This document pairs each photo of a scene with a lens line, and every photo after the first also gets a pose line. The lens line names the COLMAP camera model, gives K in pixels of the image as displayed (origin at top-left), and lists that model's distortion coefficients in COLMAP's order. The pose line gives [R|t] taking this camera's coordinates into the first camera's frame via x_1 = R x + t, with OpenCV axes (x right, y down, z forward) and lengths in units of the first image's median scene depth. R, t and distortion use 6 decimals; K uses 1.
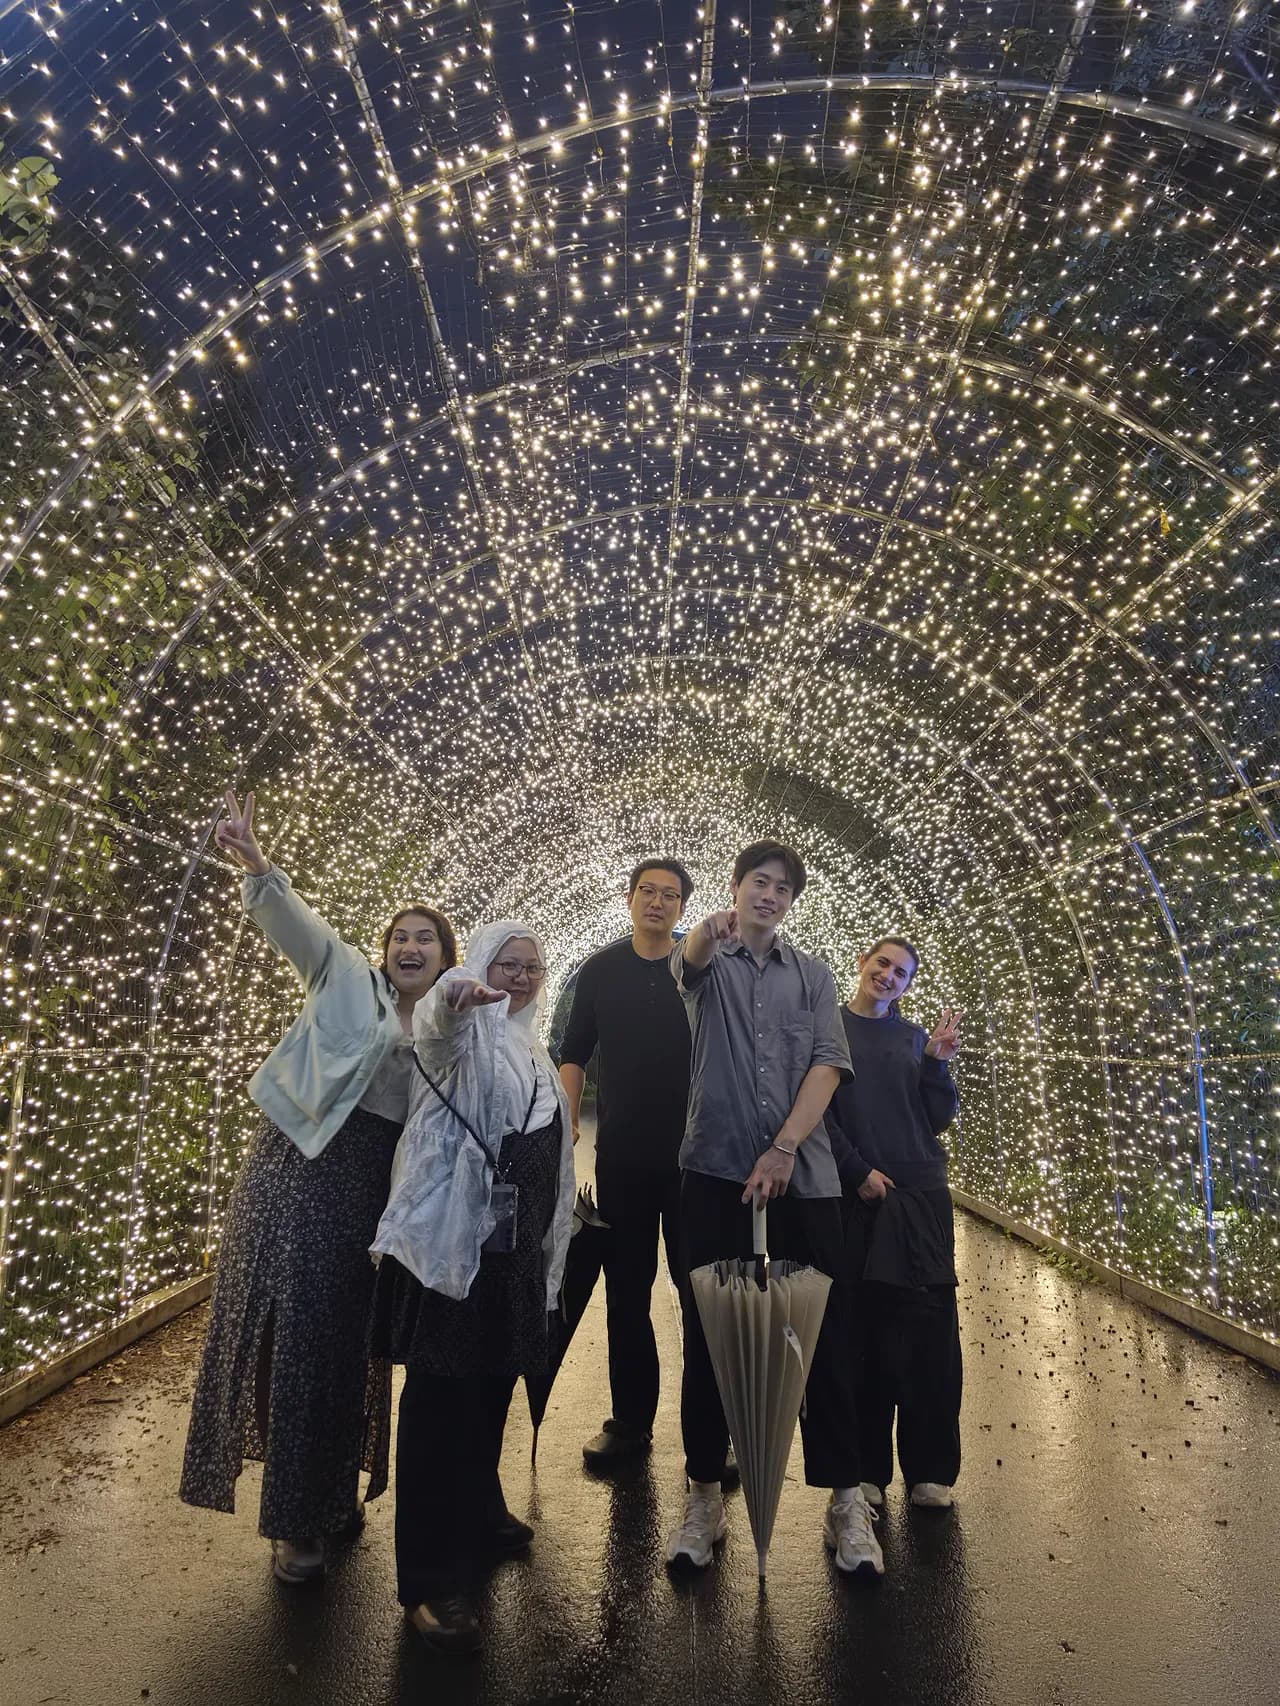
lens RADIAL K [[1142.0, 0, 645.9], [0, 1142.0, 844.0], [0, 0, 1]] dist [0.036329, -0.090189]
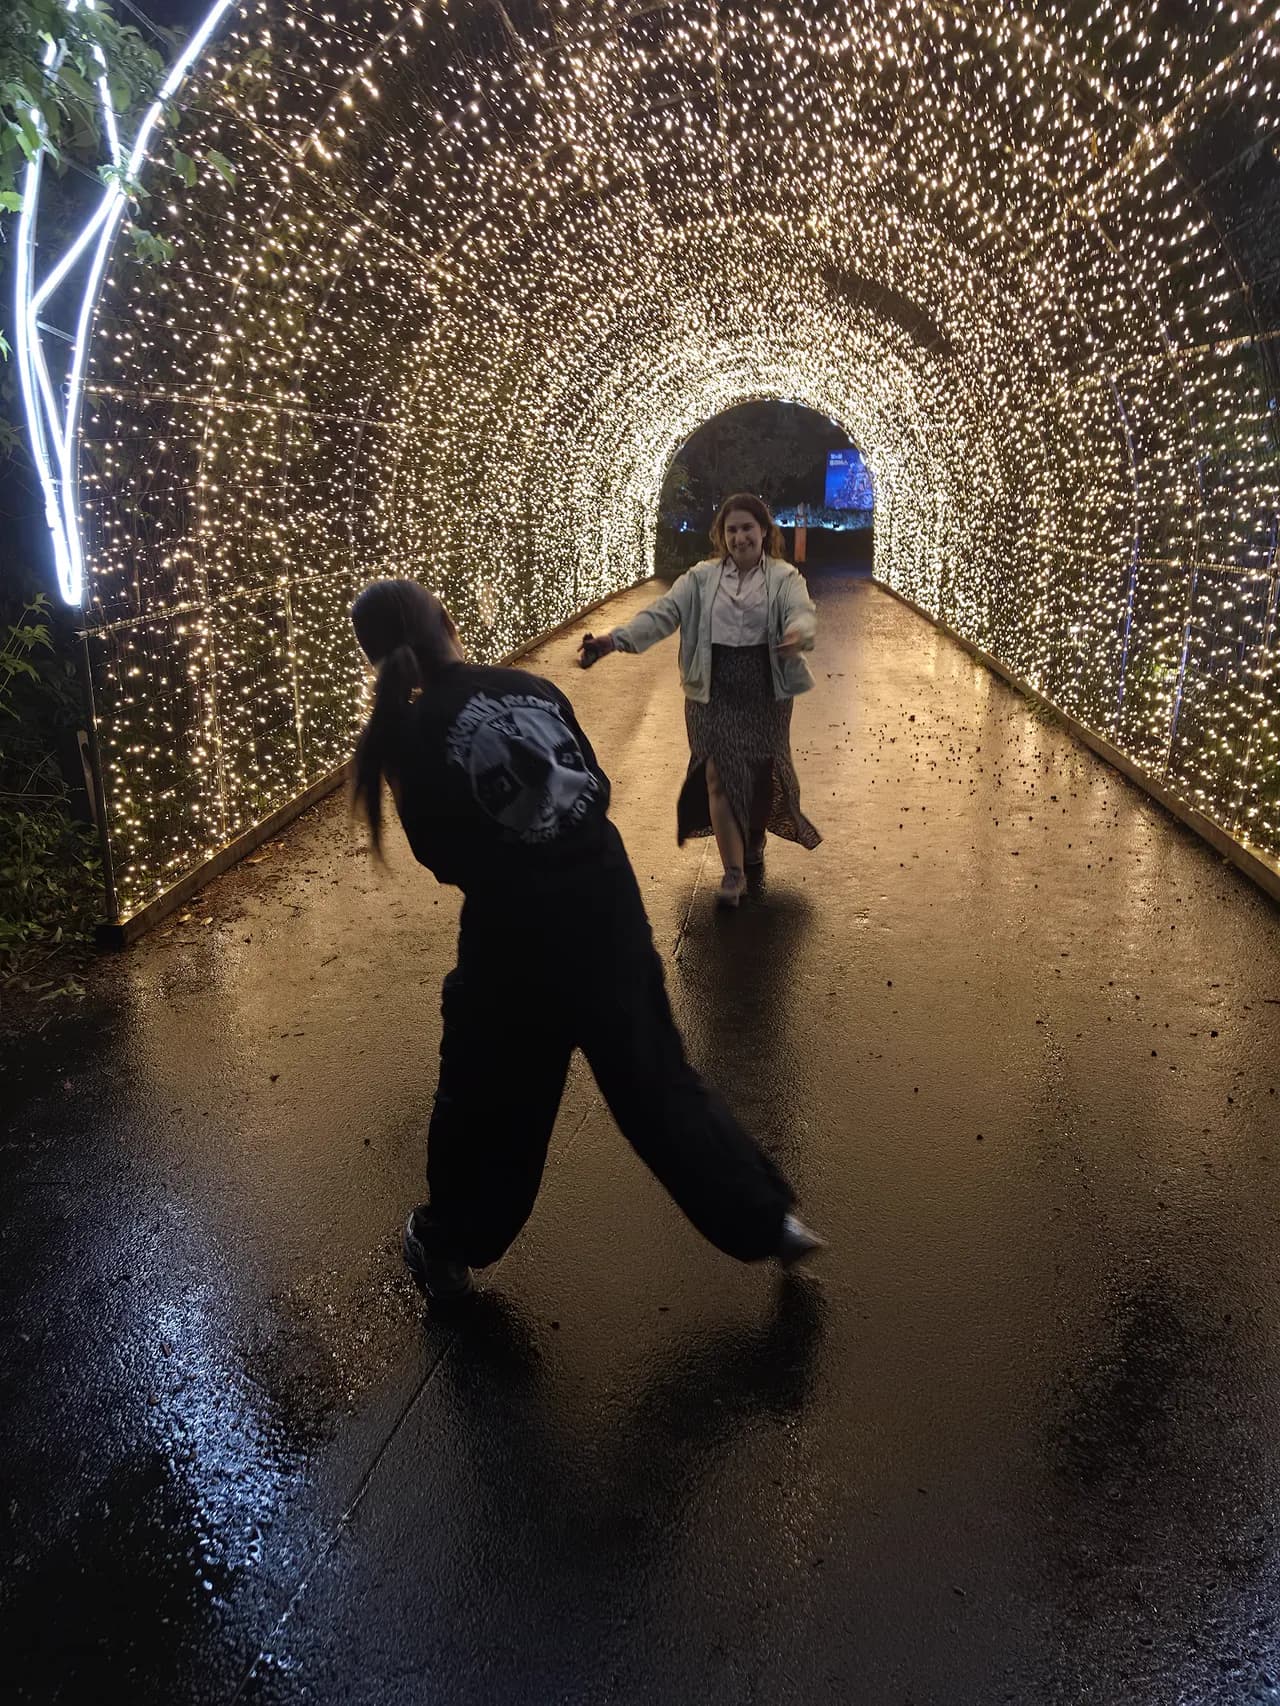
lens RADIAL K [[1142.0, 0, 645.9], [0, 1142.0, 844.0], [0, 0, 1]] dist [0.036329, -0.090189]
pose [[0.994676, 0.005216, -0.102923, 0.055200], [0.041062, 0.895958, 0.442236, -0.094355], [0.094521, -0.444108, 0.890974, -0.277039]]
